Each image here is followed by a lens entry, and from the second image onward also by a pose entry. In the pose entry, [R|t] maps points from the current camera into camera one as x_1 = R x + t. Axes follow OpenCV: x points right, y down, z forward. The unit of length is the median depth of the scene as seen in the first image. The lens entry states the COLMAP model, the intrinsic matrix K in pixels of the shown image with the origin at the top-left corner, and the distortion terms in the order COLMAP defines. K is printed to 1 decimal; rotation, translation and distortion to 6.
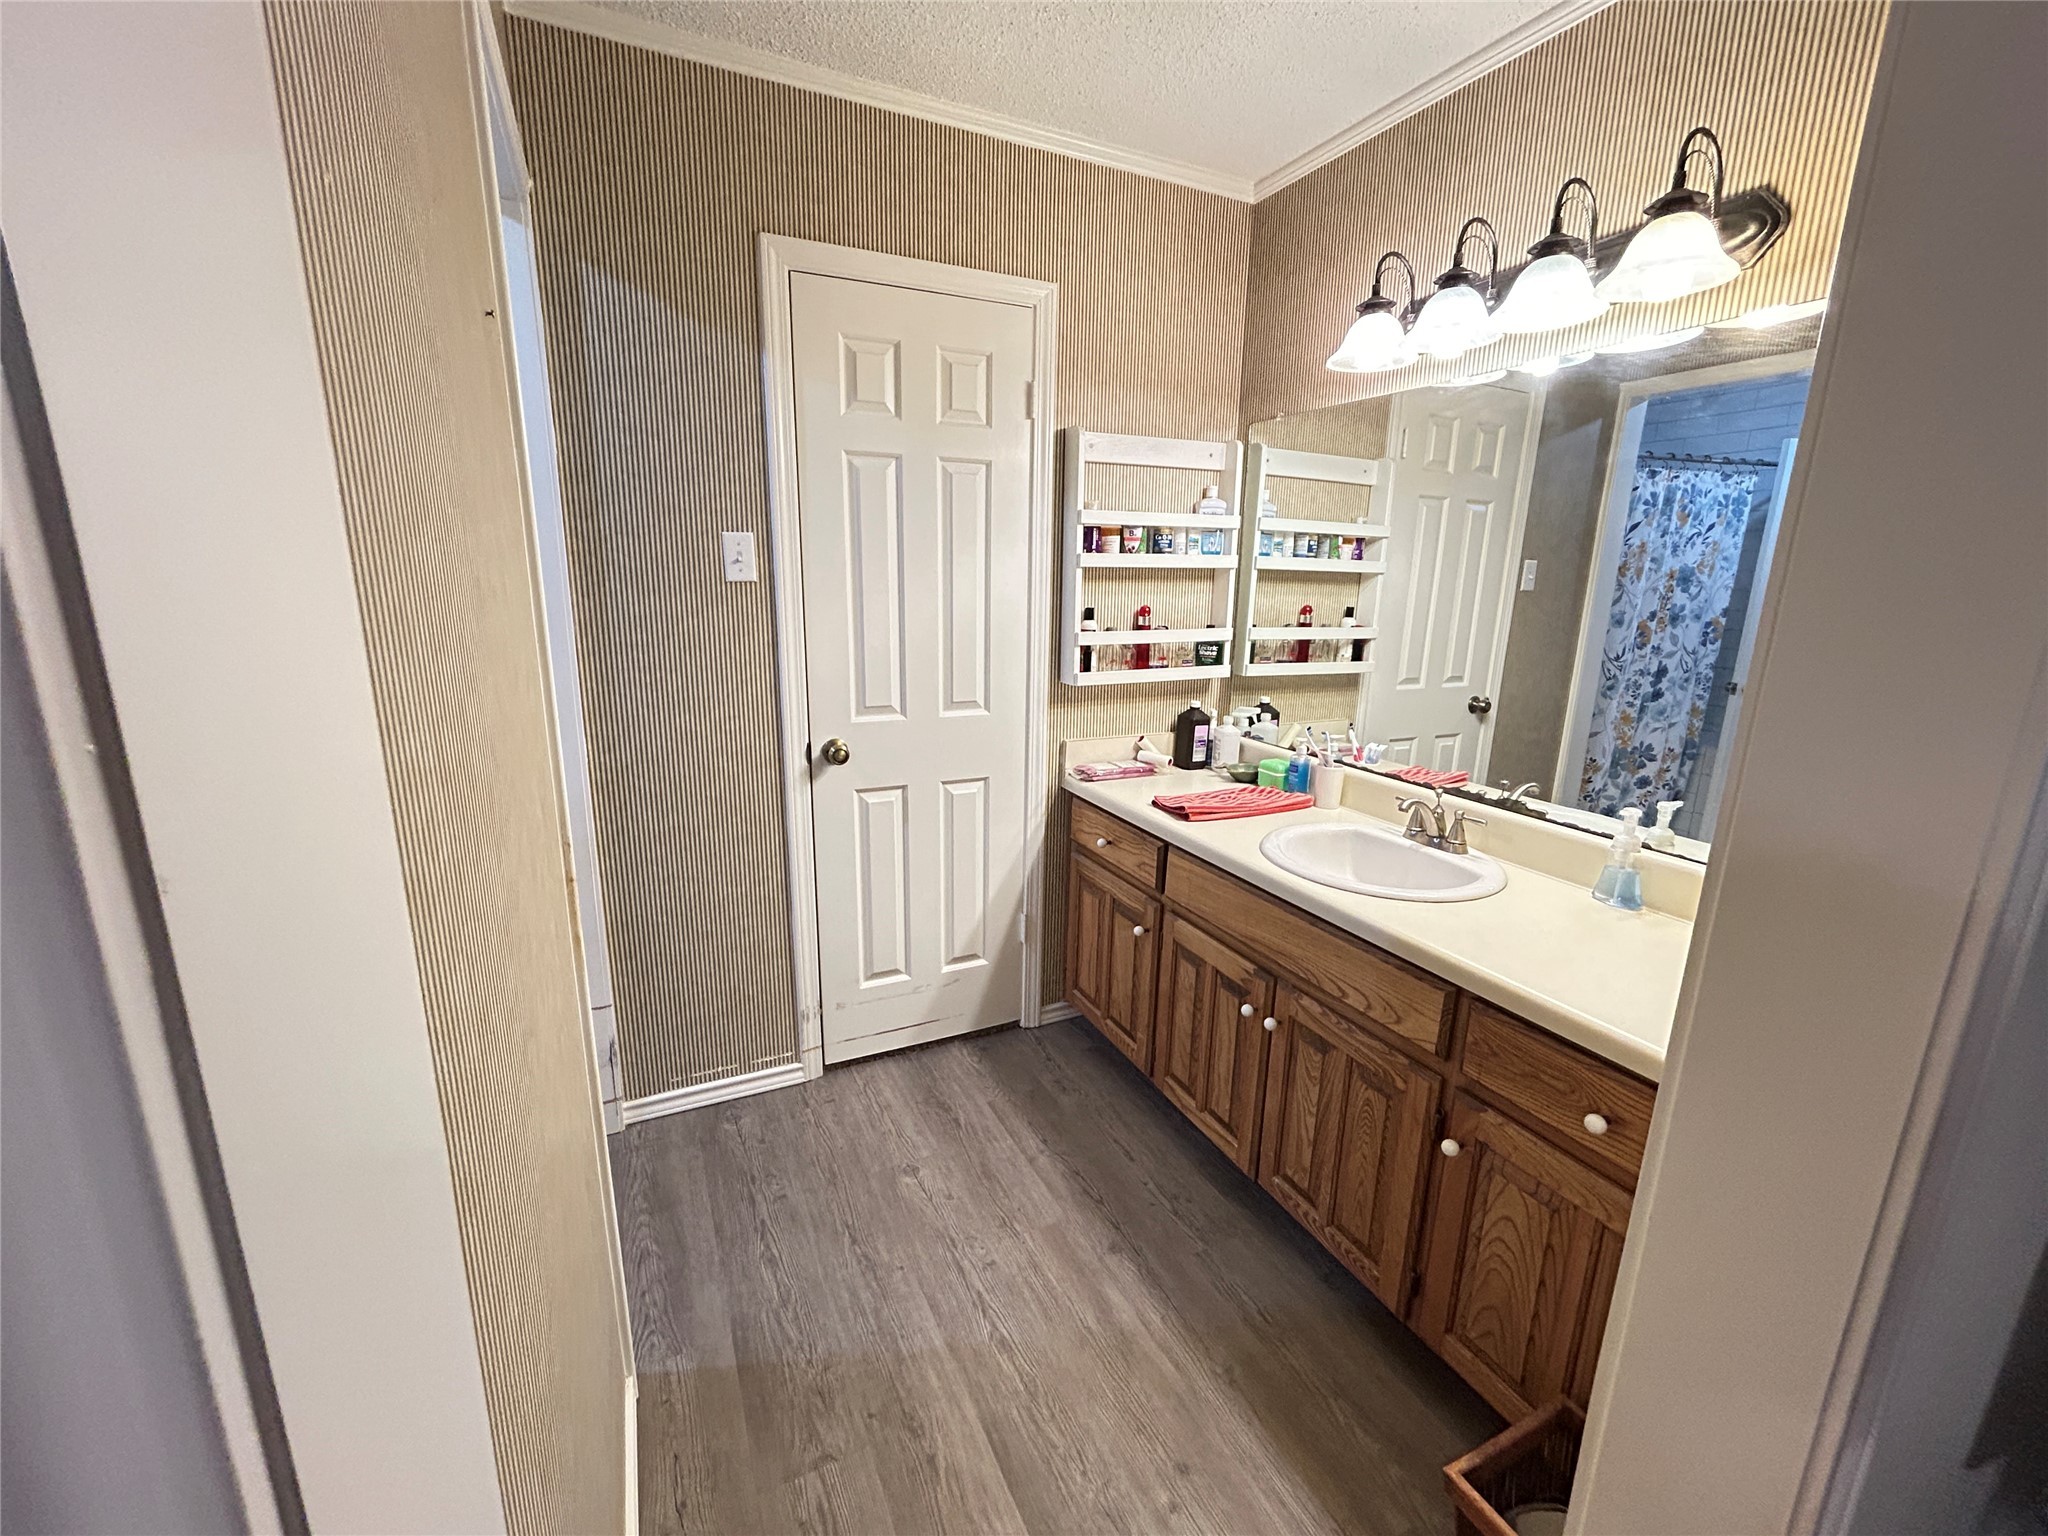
lens RADIAL K [[834.4, 0, 1017.5], [0, 834.4, 763.1], [0, 0, 1]] dist [-0.000005, 0.000005]
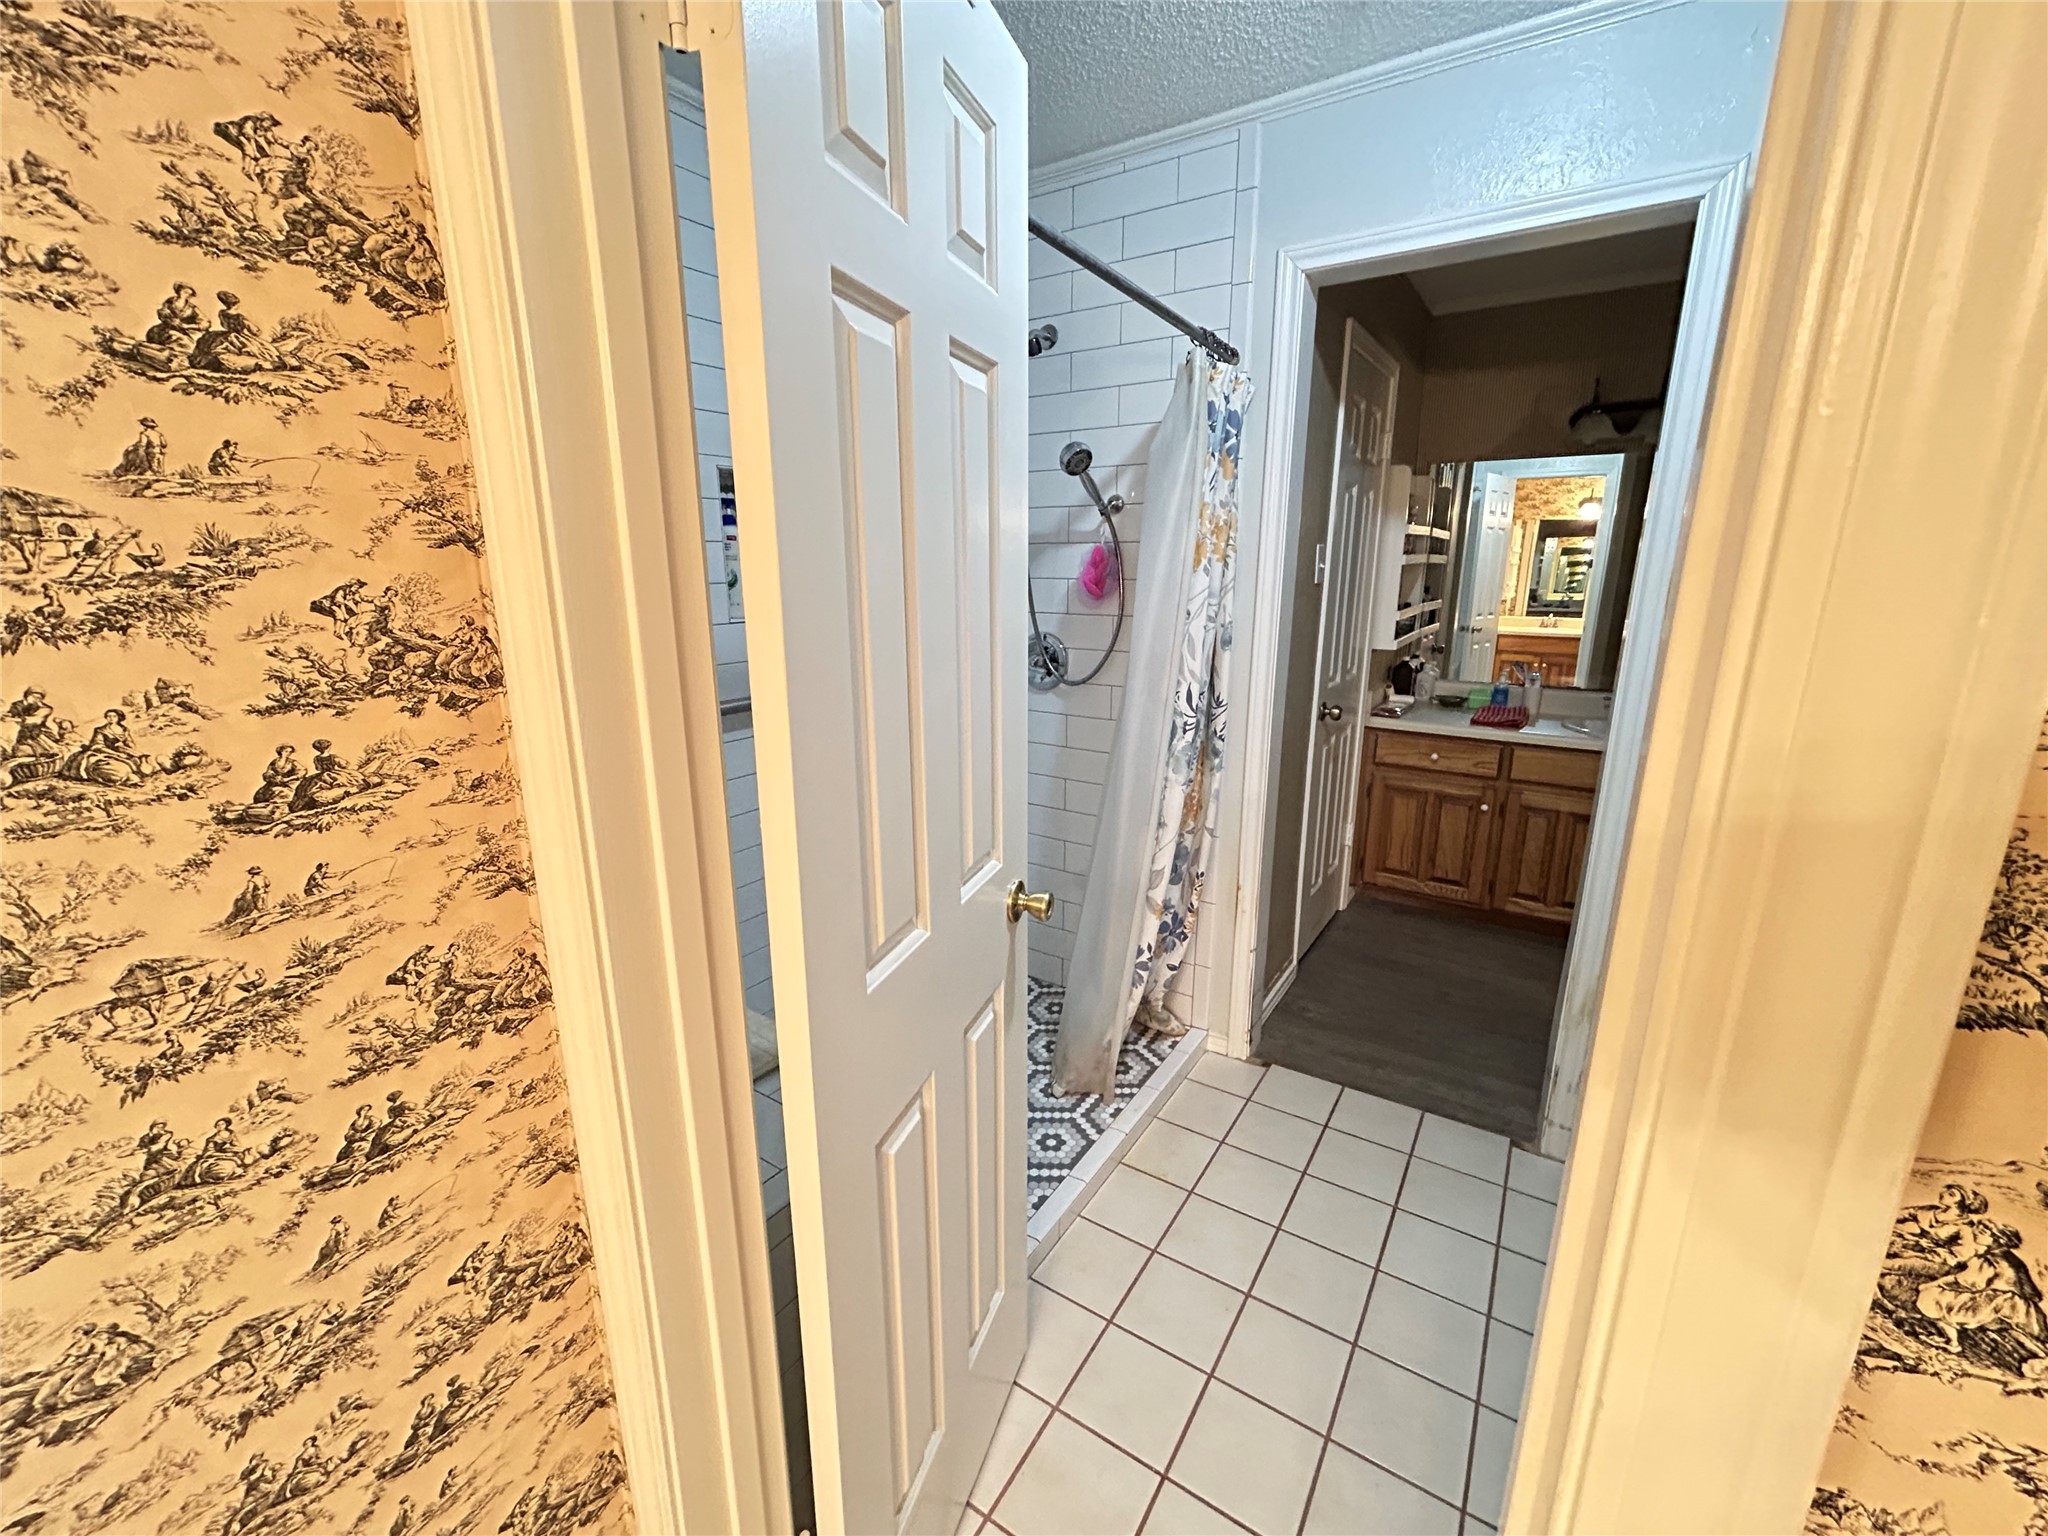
lens RADIAL K [[834.4, 0, 1024.2], [0, 834.4, 770.5], [0, 0, 1]] dist [-0.000005, 0.000005]
pose [[0.853039, -0.137603, 0.503379, -1.266277], [0.130072, 0.990230, 0.050264, -0.046455], [-0.505378, 0.022598, 0.862602, 0.120157]]
